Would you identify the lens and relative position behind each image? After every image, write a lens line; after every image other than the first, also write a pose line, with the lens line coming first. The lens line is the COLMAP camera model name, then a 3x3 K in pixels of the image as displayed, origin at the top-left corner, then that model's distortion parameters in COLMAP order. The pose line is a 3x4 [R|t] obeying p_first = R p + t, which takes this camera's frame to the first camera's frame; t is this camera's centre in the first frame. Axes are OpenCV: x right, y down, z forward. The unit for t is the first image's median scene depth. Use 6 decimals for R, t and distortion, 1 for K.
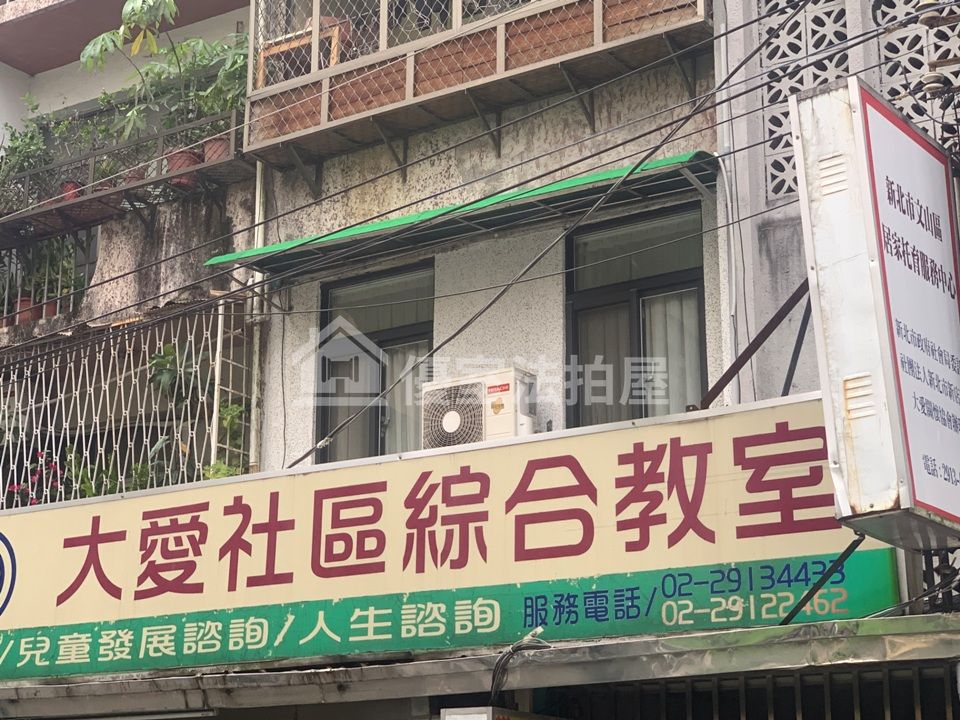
lens RADIAL K [[1737.8, 0, 483.9], [0, 1737.8, 340.3], [0, 0, 1]] dist [0.076475, 0.000000]
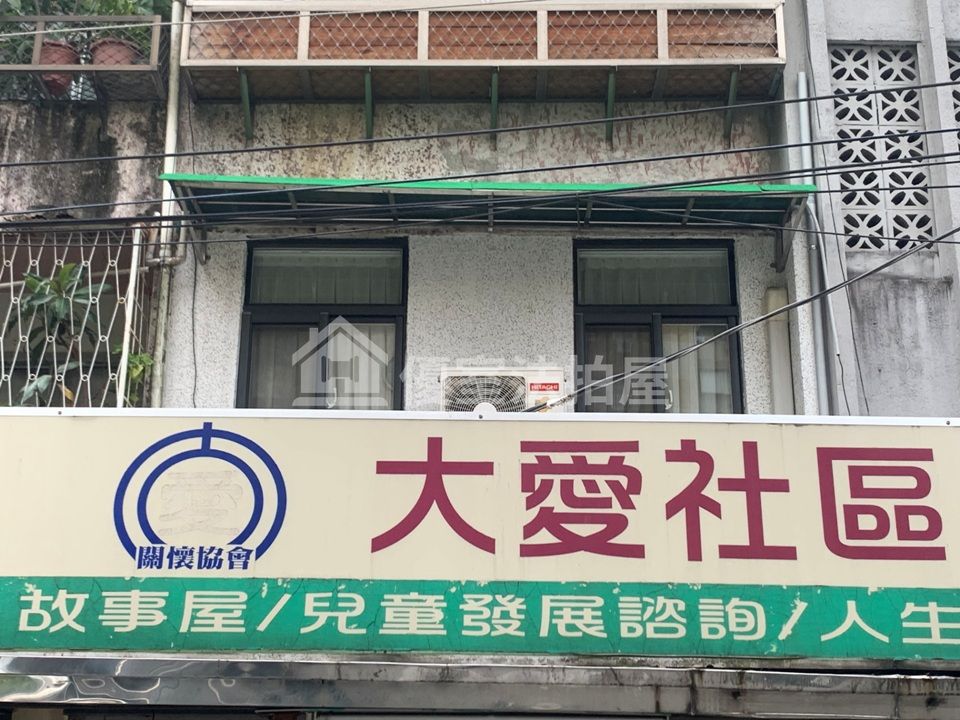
lens RADIAL K [[1437.2, 0, 470.2], [0, 1437.2, 382.4], [0, 0, 1]] dist [0.087558, 0.000000]
pose [[0.840696, 0.189334, 0.507329, -0.537784], [-0.161539, 0.981912, -0.098760, 0.140150], [-0.516851, 0.001073, 0.856074, 0.496688]]
